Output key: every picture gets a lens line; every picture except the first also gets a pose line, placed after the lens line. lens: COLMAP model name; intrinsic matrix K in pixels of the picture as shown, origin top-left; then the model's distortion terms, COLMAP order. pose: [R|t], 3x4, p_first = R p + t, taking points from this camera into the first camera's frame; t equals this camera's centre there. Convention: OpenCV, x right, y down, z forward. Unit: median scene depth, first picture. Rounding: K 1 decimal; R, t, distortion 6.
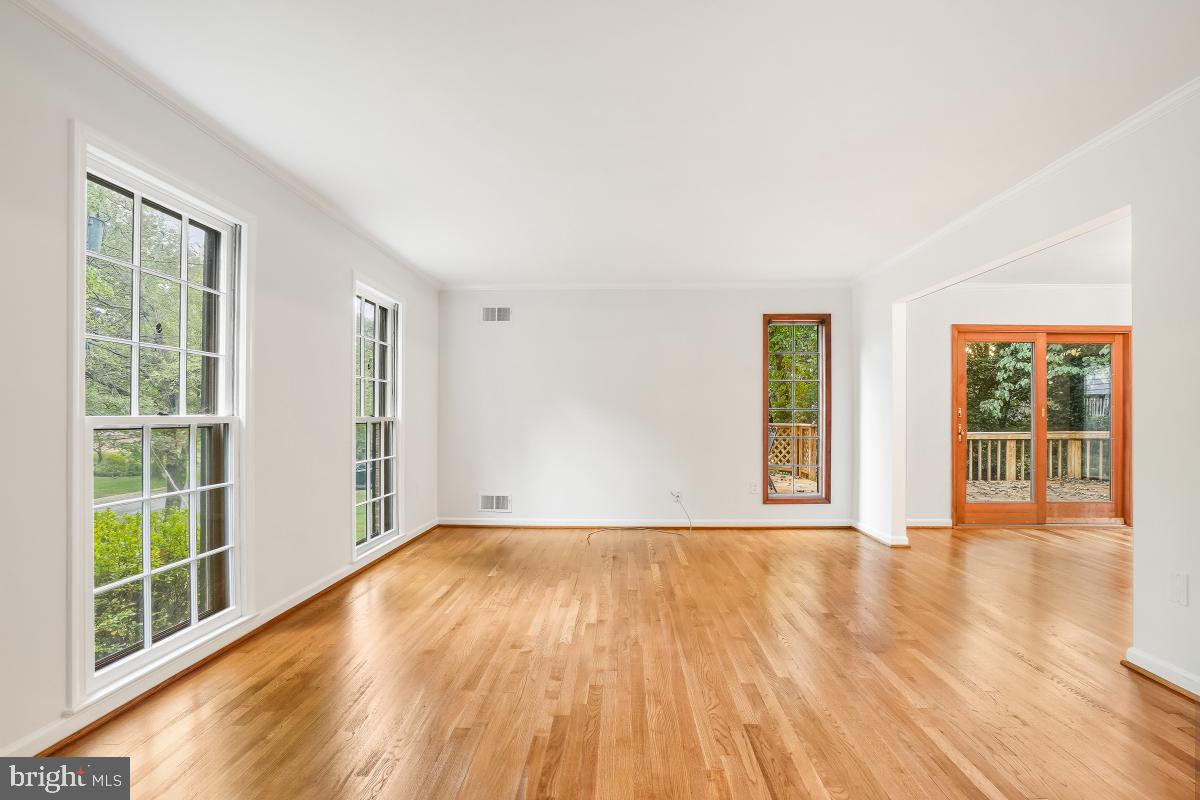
lens RADIAL K [[540.5, 0, 614.9], [0, 540.5, 415.0], [0, 0, 1]] dist [-0.001716, -0.000109]
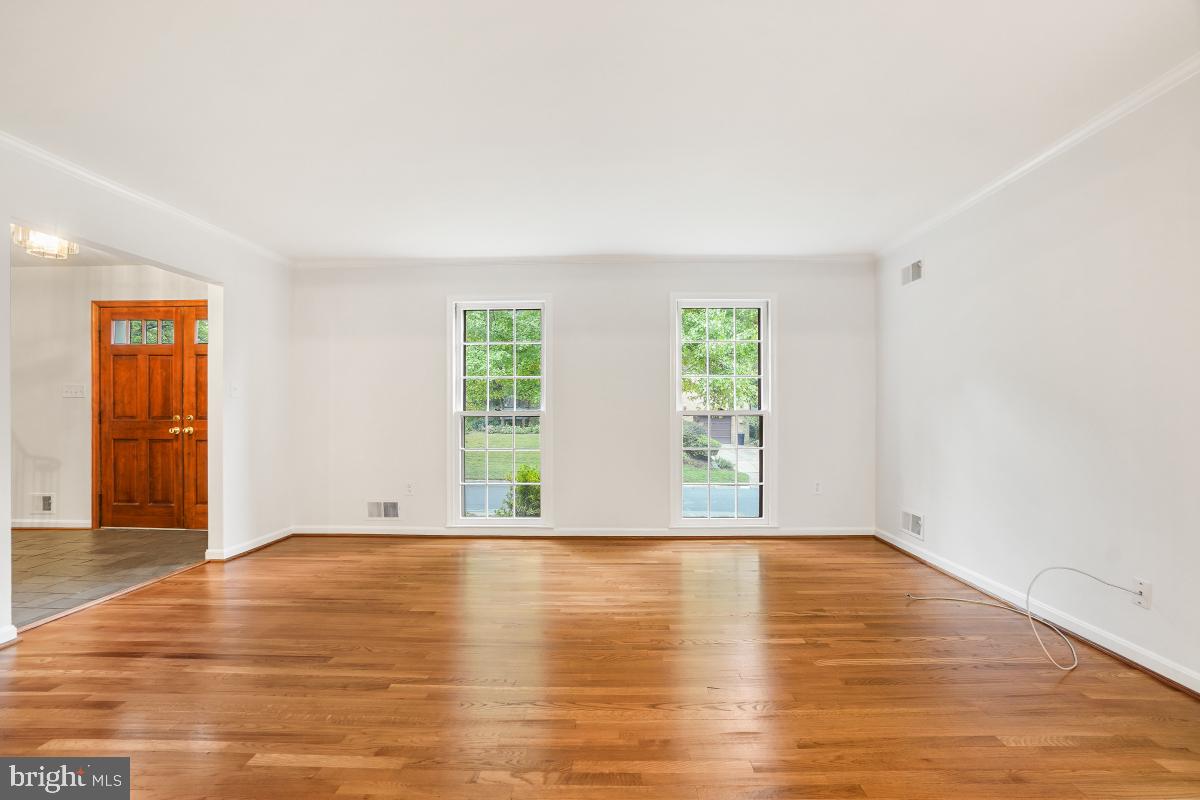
lens RADIAL K [[540.5, 0, 614.9], [0, 540.5, 415.0], [0, 0, 1]] dist [-0.001716, -0.000109]
pose [[0.004763, -0.001443, -0.999988, 0.702182], [0.015919, 0.999872, -0.001367, 0.007122], [0.999862, -0.015913, 0.004785, 0.772522]]
